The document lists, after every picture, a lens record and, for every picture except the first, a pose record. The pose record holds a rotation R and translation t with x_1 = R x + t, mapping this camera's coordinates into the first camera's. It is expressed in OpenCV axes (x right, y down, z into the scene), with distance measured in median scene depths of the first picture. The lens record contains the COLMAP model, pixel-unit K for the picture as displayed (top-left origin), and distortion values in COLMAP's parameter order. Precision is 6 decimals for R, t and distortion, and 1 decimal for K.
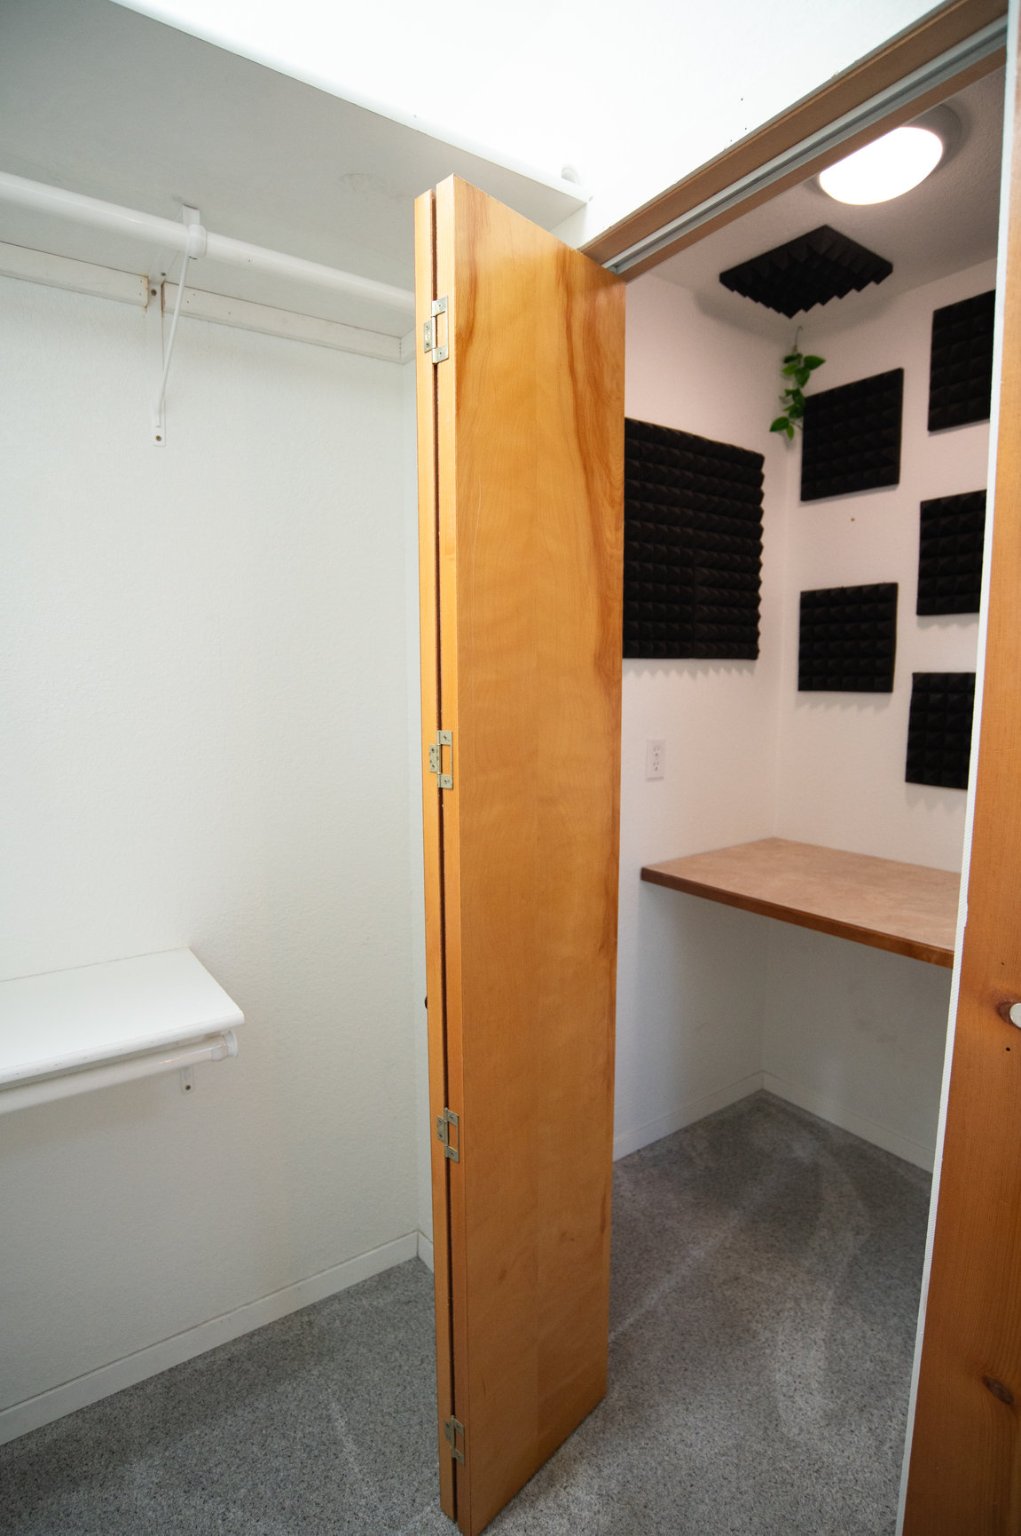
lens RADIAL K [[794.0, 0, 507.4], [0, 794.0, 770.4], [0, 0, 1]] dist [-0.061660, 0.013403]
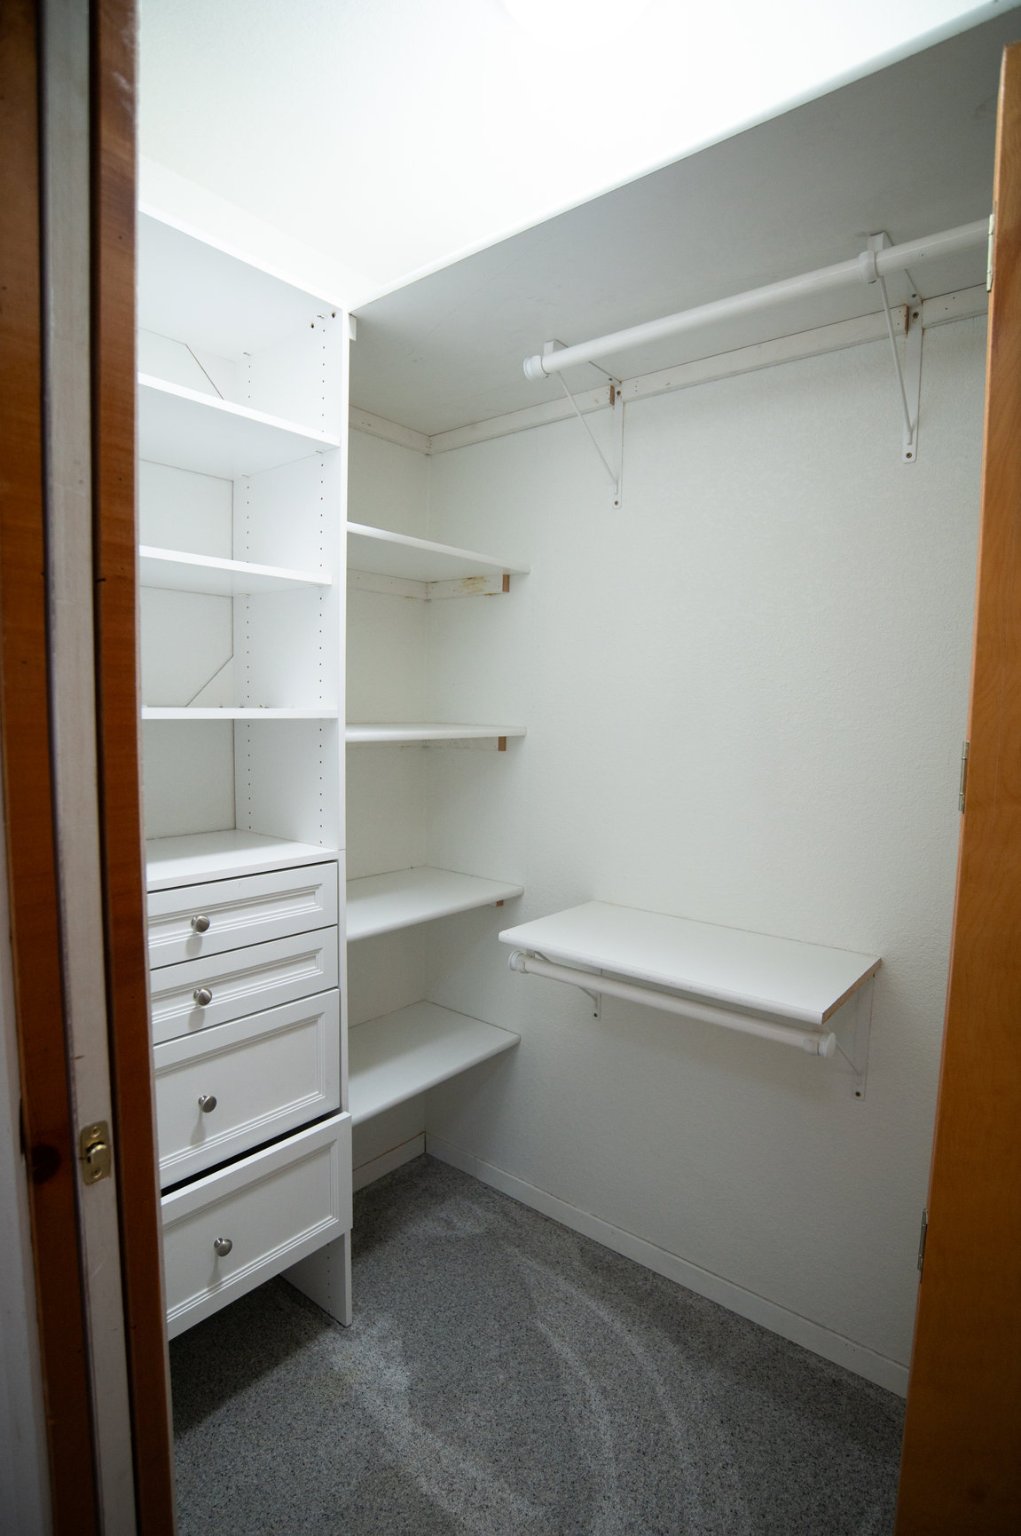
lens RADIAL K [[794.0, 0, 505.4], [0, 794.0, 770.4], [0, 0, 1]] dist [-0.061660, 0.013403]
pose [[0.250368, 0.097355, -0.963244, 0.440250], [-0.143822, 0.987632, 0.062437, -0.003843], [0.957409, 0.122904, 0.261273, 0.272334]]
